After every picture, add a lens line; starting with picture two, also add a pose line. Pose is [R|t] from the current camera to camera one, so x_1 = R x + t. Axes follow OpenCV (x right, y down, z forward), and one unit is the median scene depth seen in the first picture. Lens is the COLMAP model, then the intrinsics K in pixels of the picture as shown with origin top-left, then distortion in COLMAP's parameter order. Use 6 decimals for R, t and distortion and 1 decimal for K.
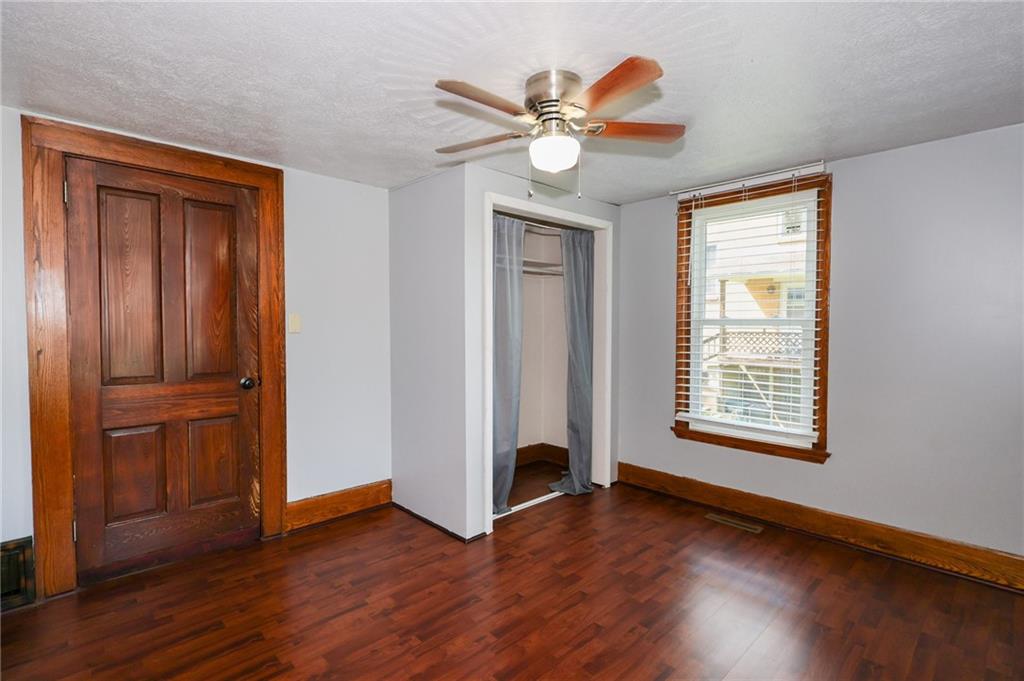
lens RADIAL K [[494.9, 0, 516.9], [0, 494.9, 333.2], [0, 0, 1]] dist [0.001529, -0.000039]
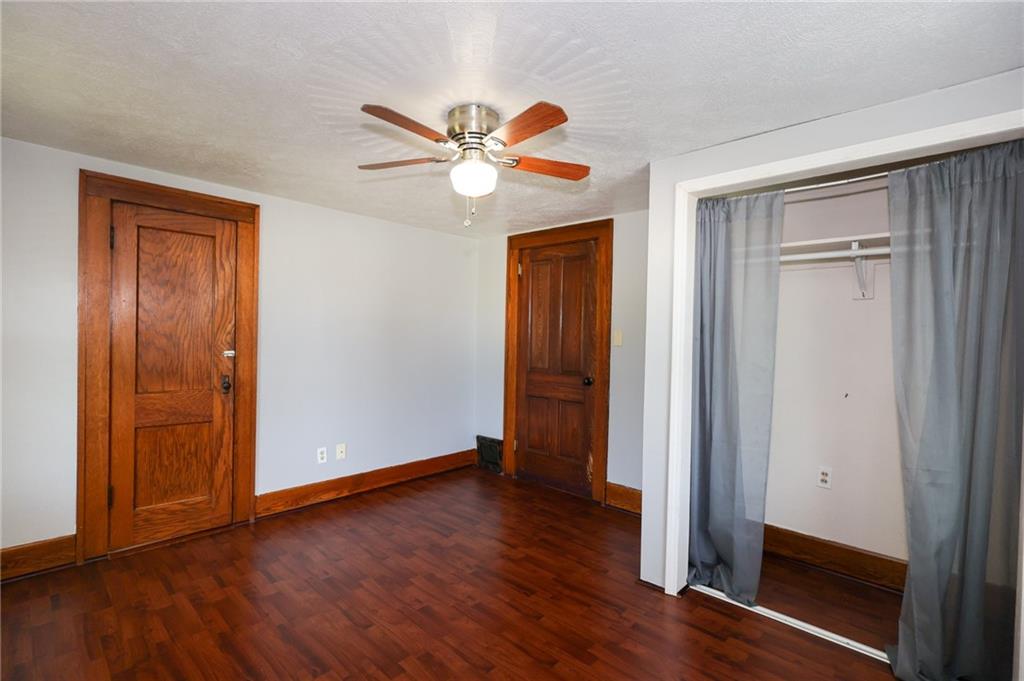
lens RADIAL K [[476.2, 0, 510.4], [0, 476.2, 341.9], [0, 0, 1]] dist [-0.001913, -0.000261]
pose [[0.036406, 0.014790, -0.999228, 0.804757], [-0.037496, 0.999207, 0.013423, -0.020174], [0.998633, 0.036978, 0.036932, 0.766024]]
